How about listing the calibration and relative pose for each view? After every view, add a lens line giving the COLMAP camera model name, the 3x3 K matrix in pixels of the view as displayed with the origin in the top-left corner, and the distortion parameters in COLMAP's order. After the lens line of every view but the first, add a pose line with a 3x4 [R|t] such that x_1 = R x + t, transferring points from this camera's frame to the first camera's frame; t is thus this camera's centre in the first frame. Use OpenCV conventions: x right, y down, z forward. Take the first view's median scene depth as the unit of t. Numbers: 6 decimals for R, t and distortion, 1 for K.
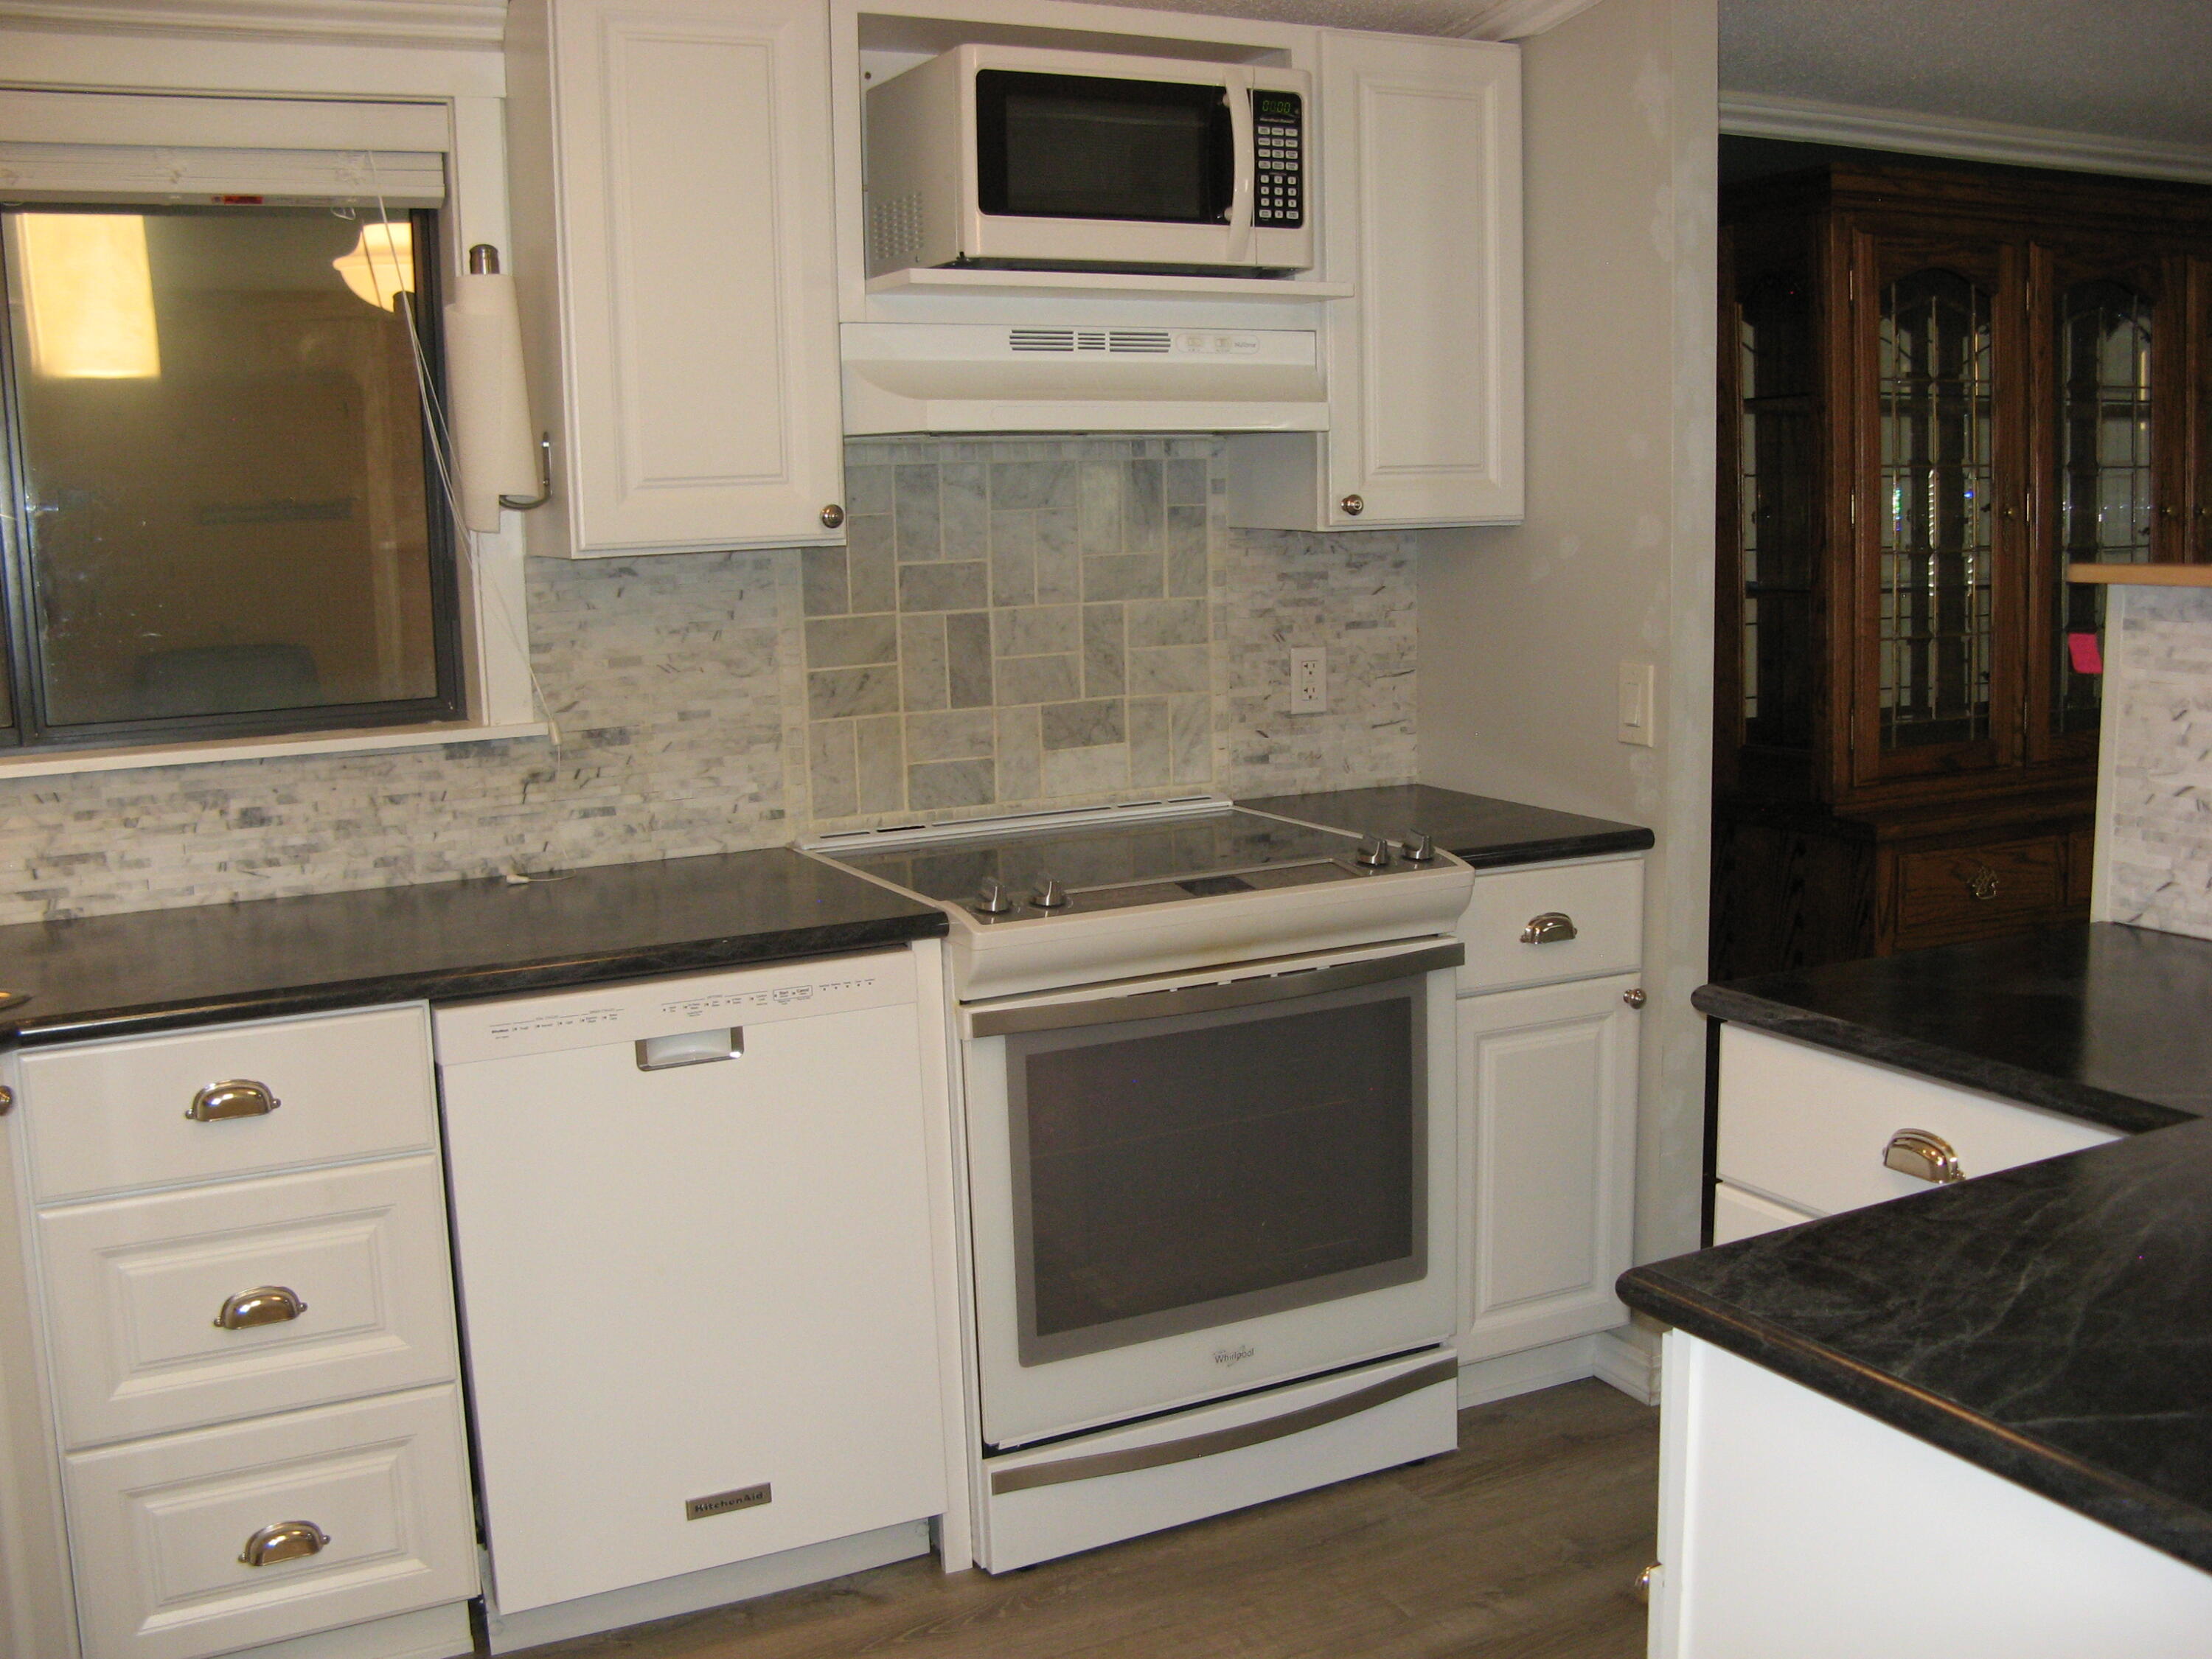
lens RADIAL K [[2266.4, 0, 1156.3], [0, 2266.4, 867.1], [0, 0, 1]] dist [-0.196699, 0.206575]
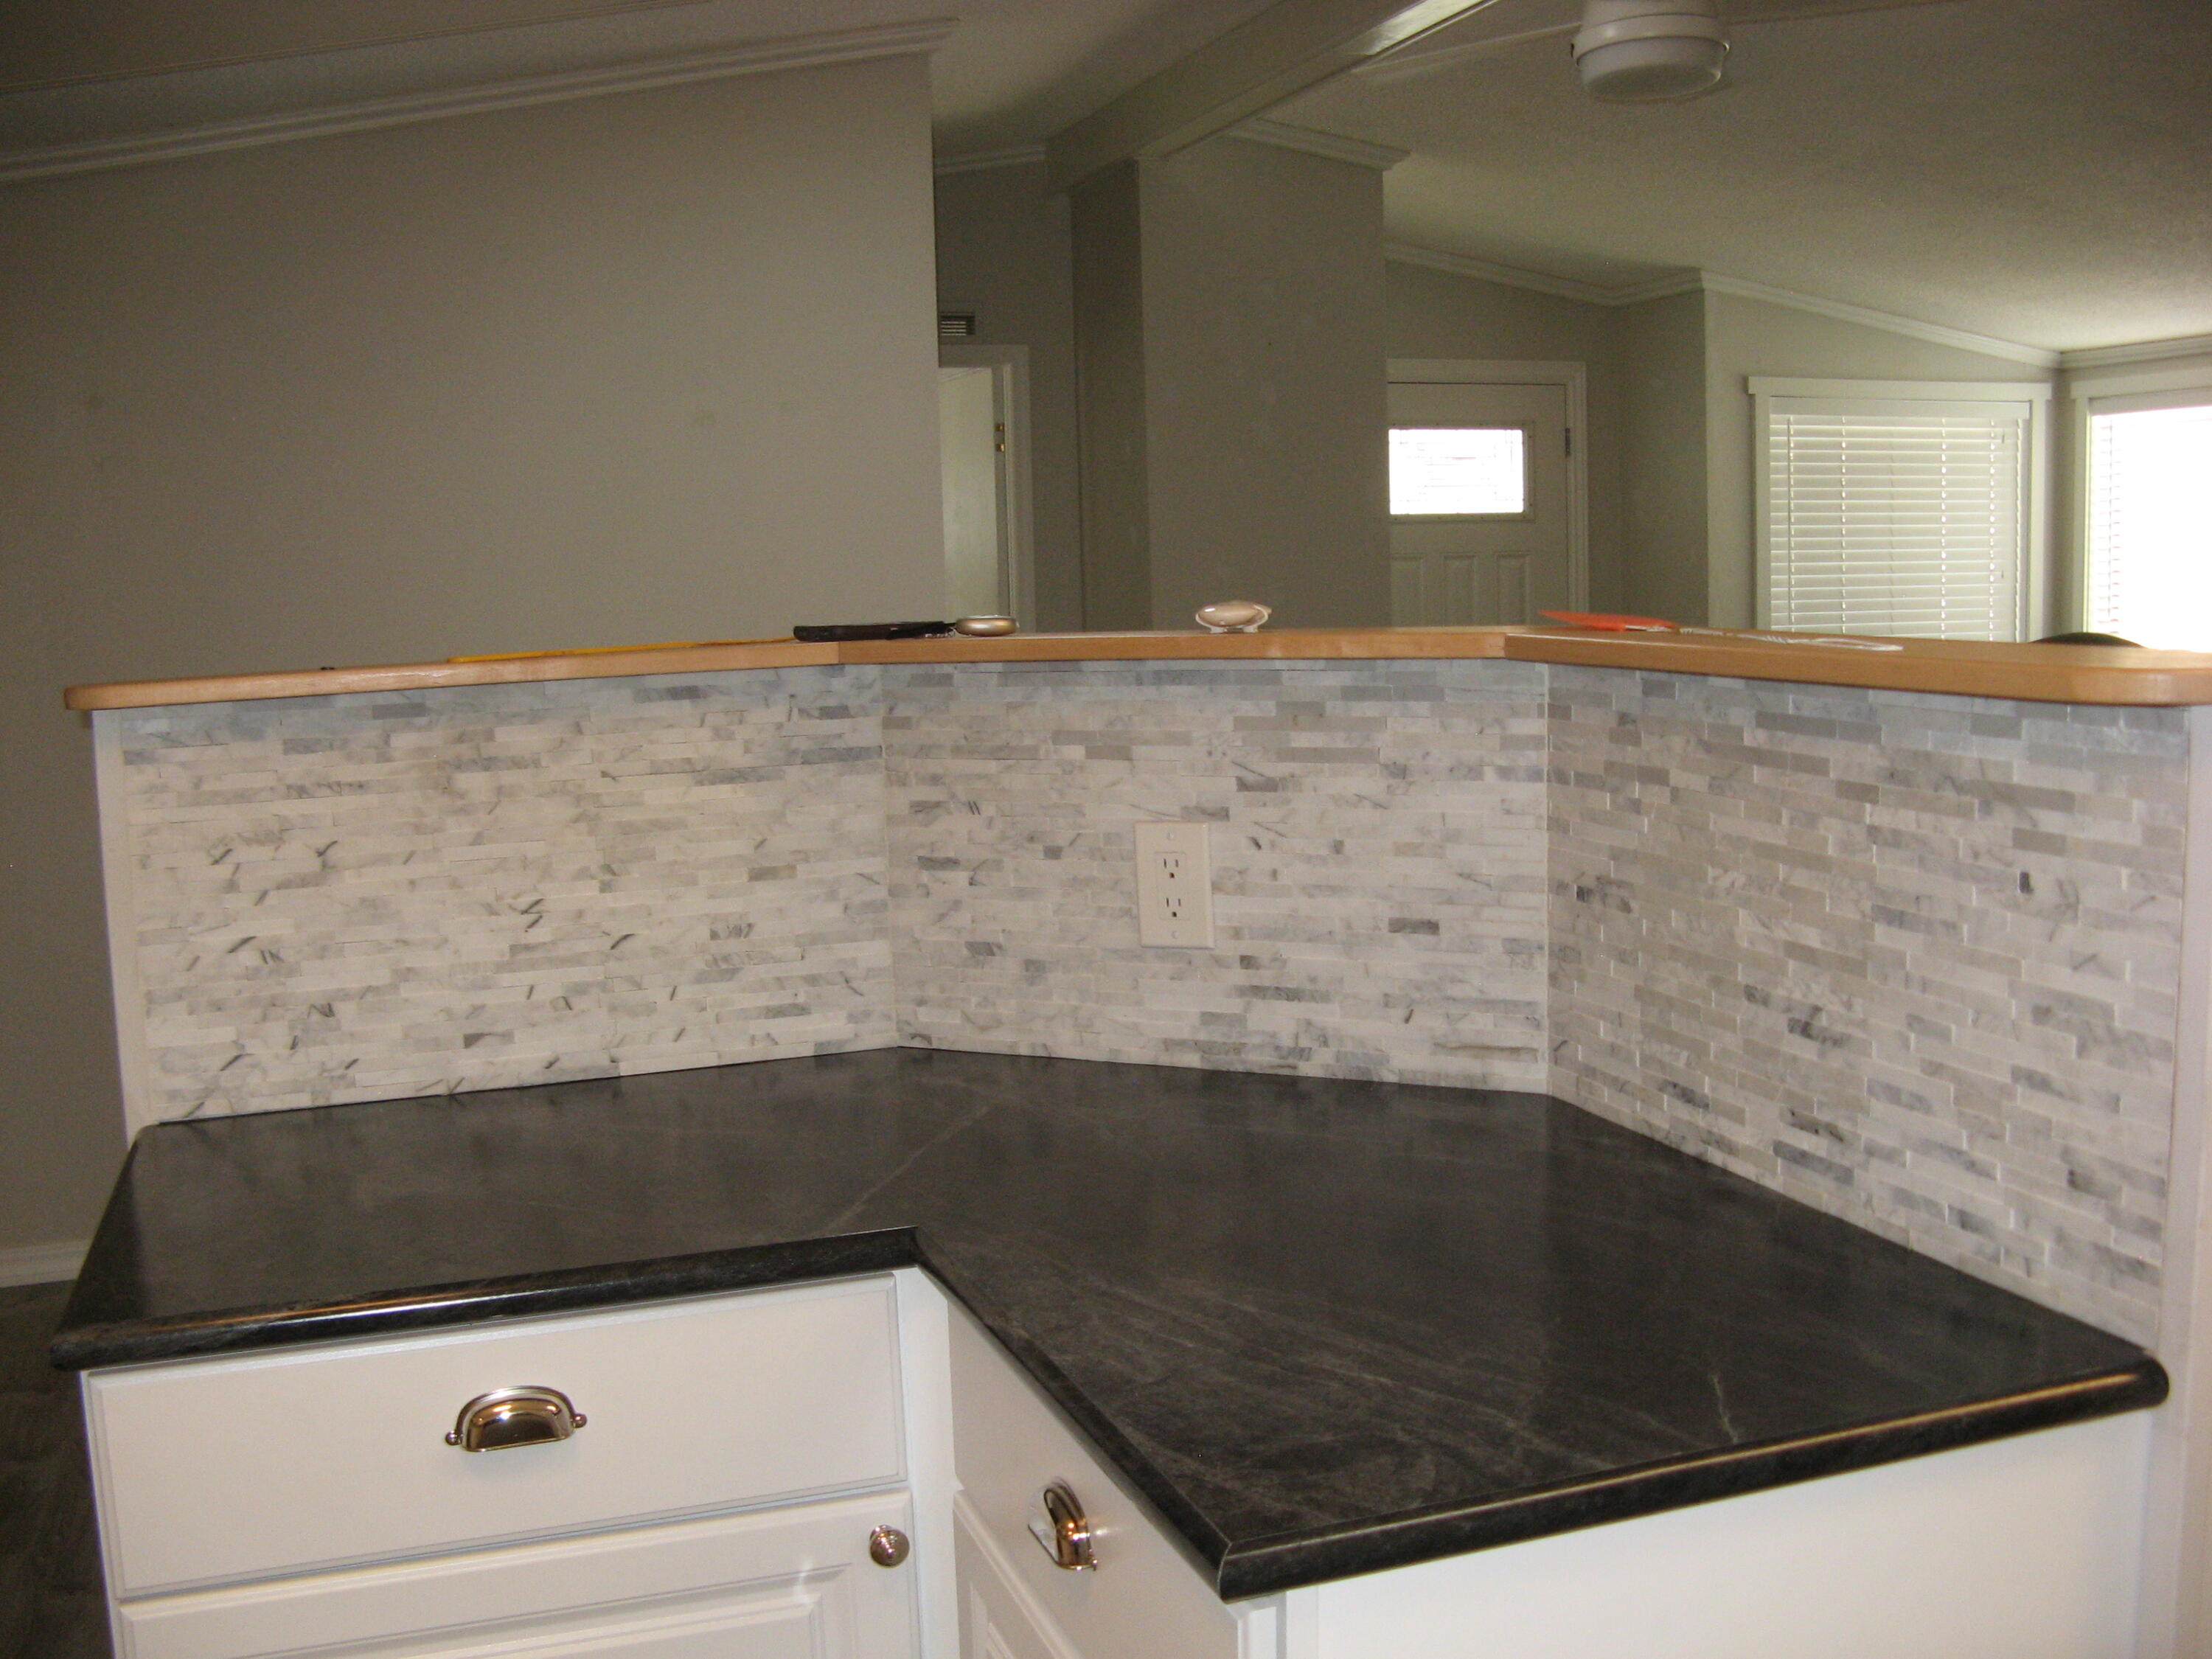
lens RADIAL K [[2266.4, 0, 1156.3], [0, 2266.4, 867.1], [0, 0, 1]] dist [-0.196699, 0.206575]
pose [[0.147523, -0.119877, 0.981767, -0.241864], [0.192266, 0.977168, 0.090425, -0.057731], [-0.970191, 0.175421, 0.167203, 0.408241]]
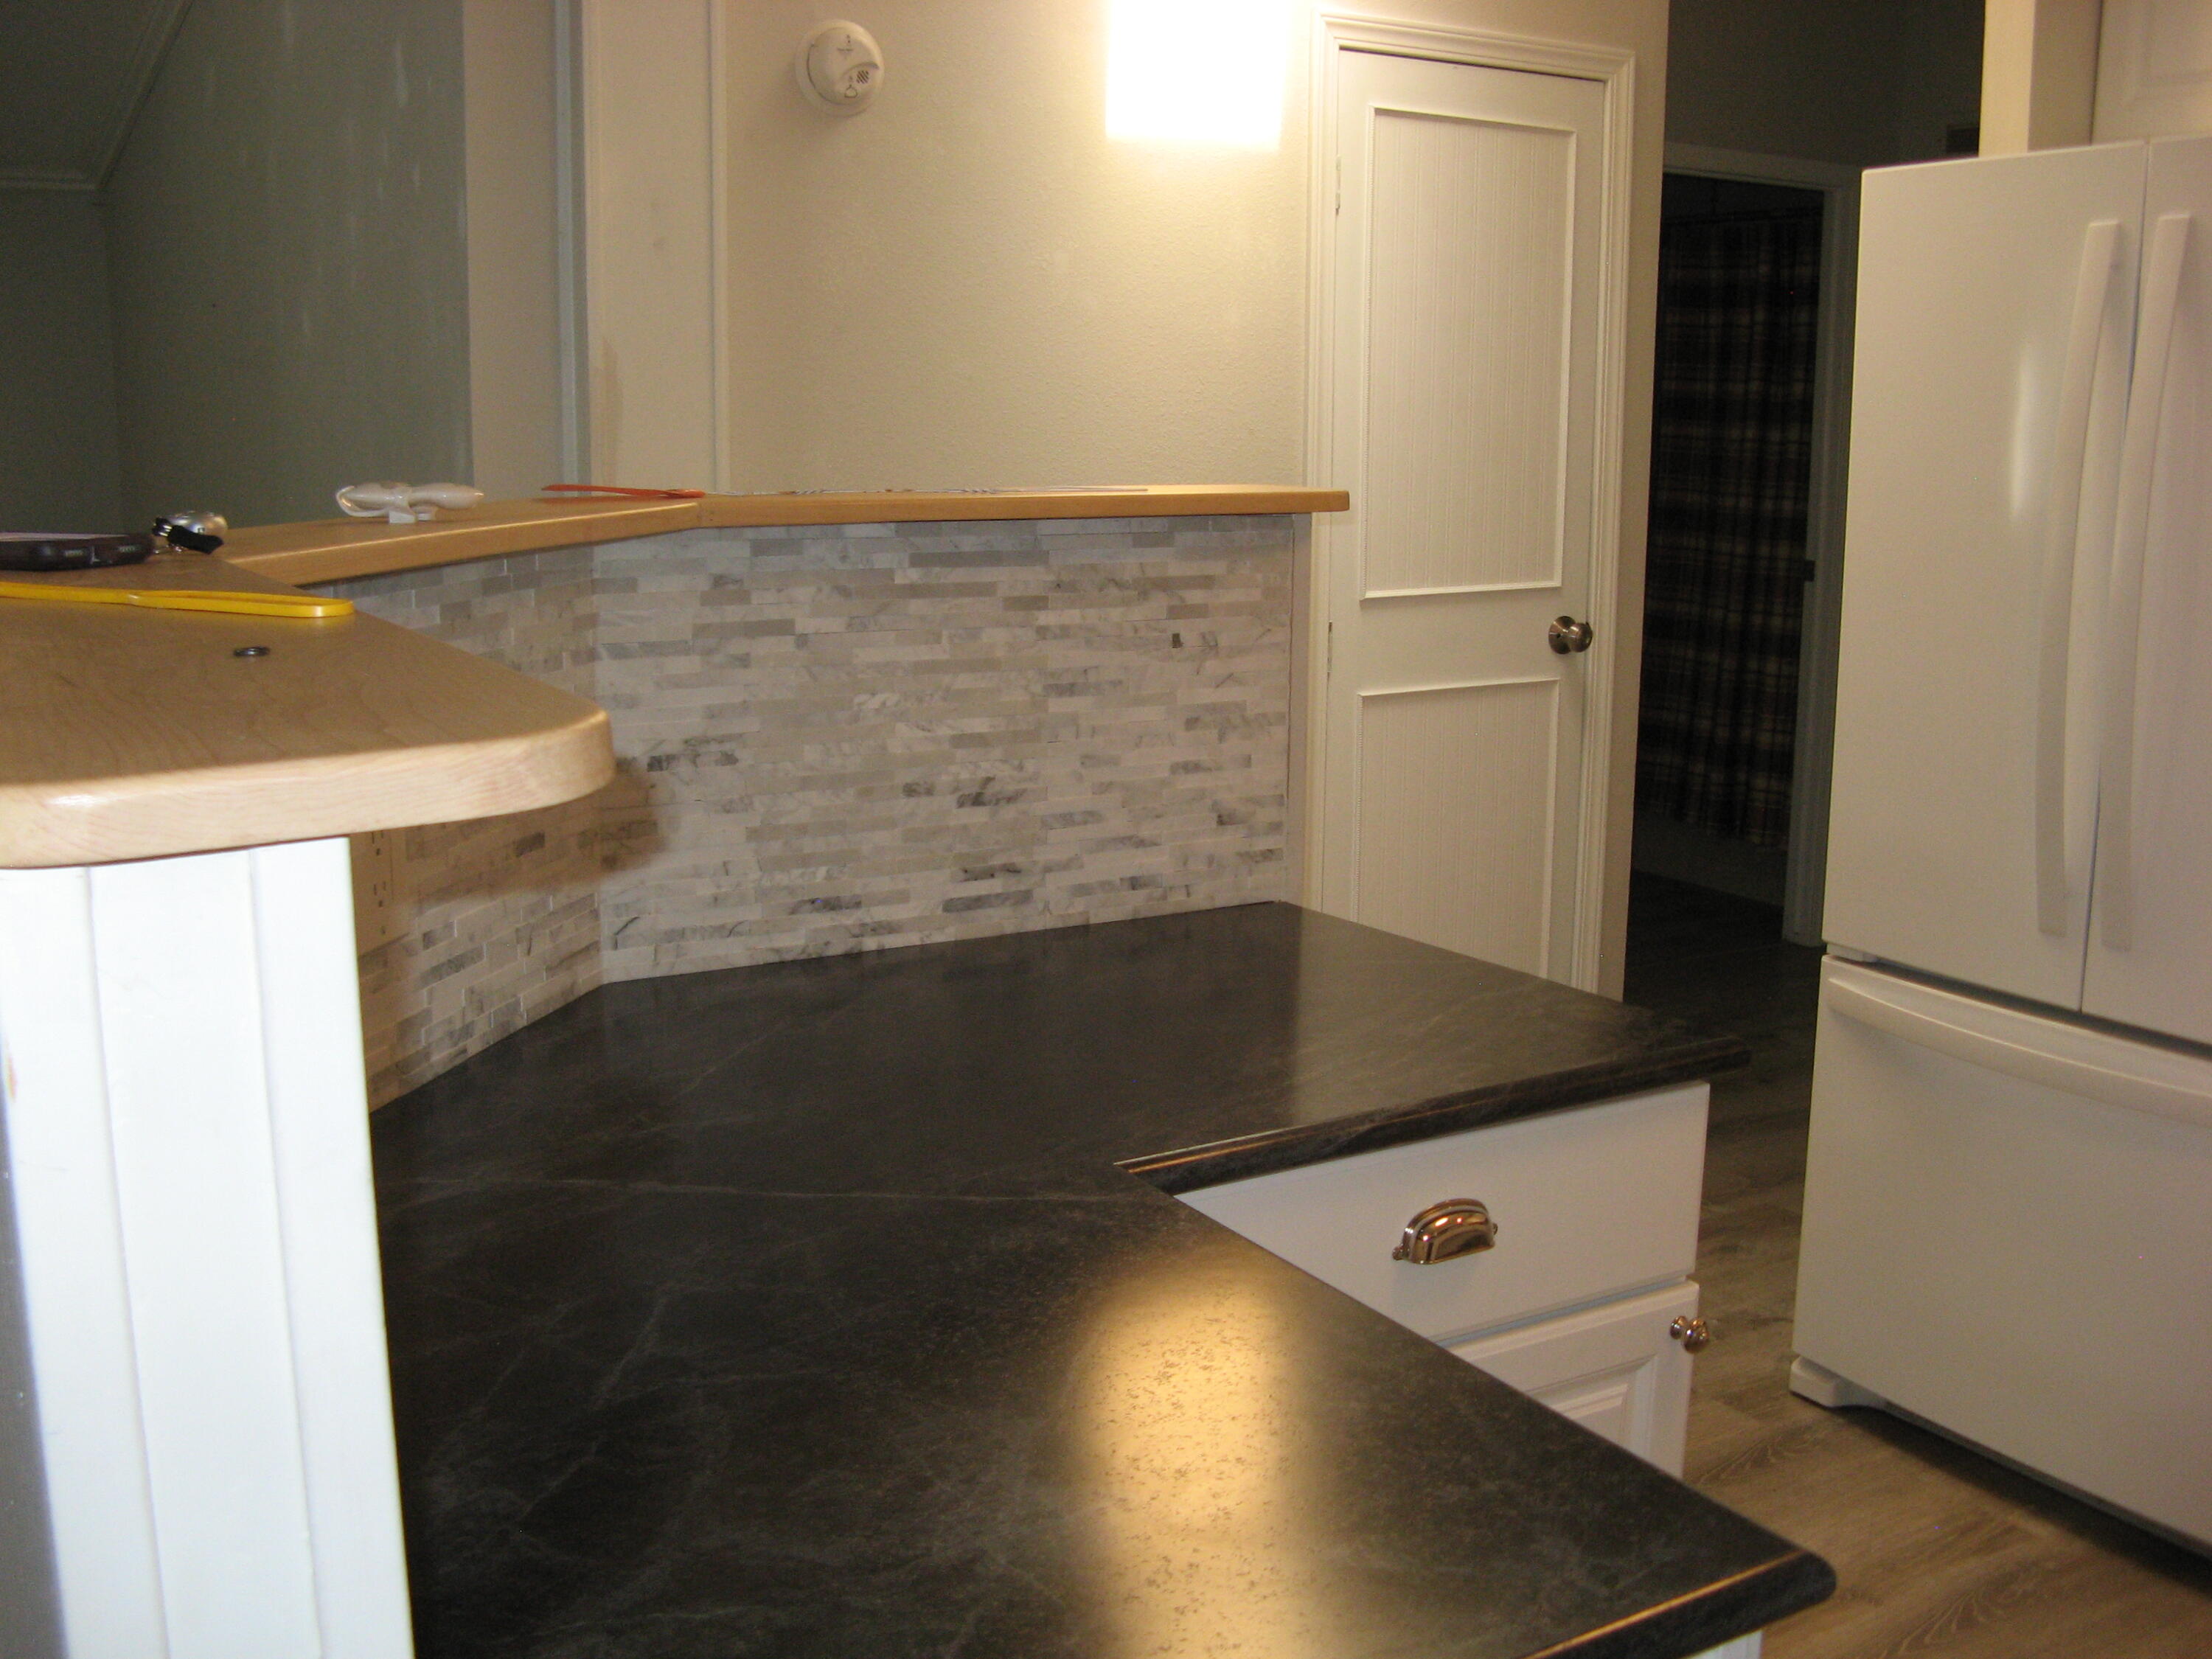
lens RADIAL K [[2261.3, 0, 1071.2], [0, 2261.3, 837.2], [0, 0, 1]] dist [-0.207000, 0.226557]
pose [[-0.999002, 0.022564, -0.038536, 0.300836], [0.007452, 0.935092, 0.354326, -0.173567], [0.044030, 0.353685, -0.934328, 1.000165]]
